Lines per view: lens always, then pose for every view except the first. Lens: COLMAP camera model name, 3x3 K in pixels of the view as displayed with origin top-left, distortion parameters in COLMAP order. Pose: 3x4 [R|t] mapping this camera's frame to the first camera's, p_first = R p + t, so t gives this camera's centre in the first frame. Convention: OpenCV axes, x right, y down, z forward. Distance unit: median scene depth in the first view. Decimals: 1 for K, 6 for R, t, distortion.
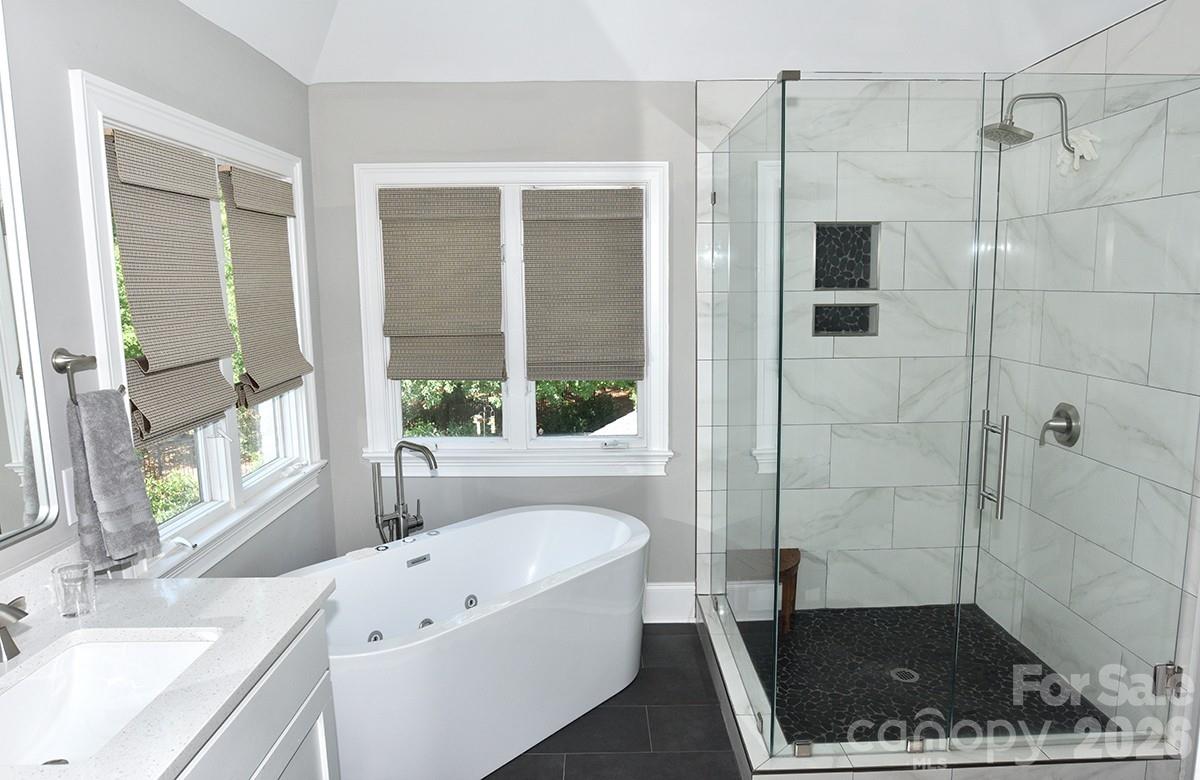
lens RADIAL K [[761.0, 0, 603.5], [0, 761.0, 393.0], [0, 0, 1]] dist [-0.071341, 0.033662]
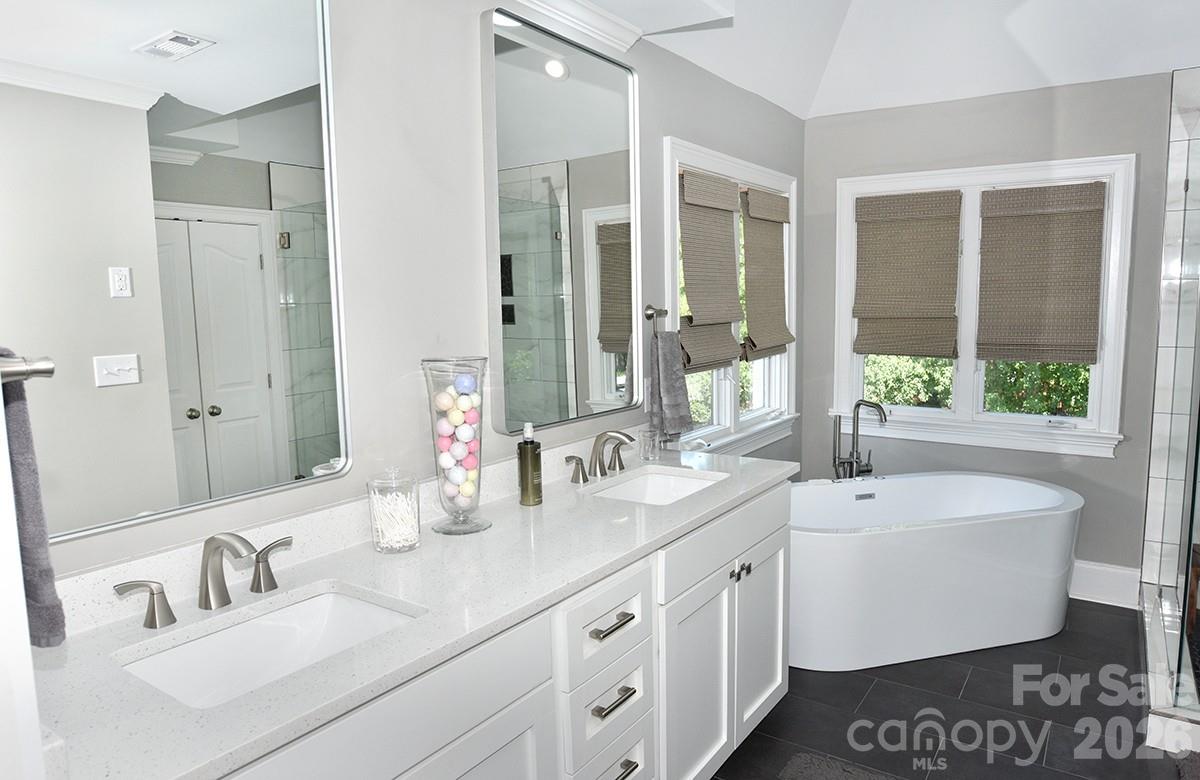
lens RADIAL K [[761.0, 0, 603.5], [0, 761.0, 393.0], [0, 0, 1]] dist [-0.071341, 0.033662]
pose [[0.817953, 0.068230, -0.571225, 0.095962], [-0.075475, 0.997087, 0.011023, 0.070981], [0.570312, 0.034097, 0.820720, -0.255752]]
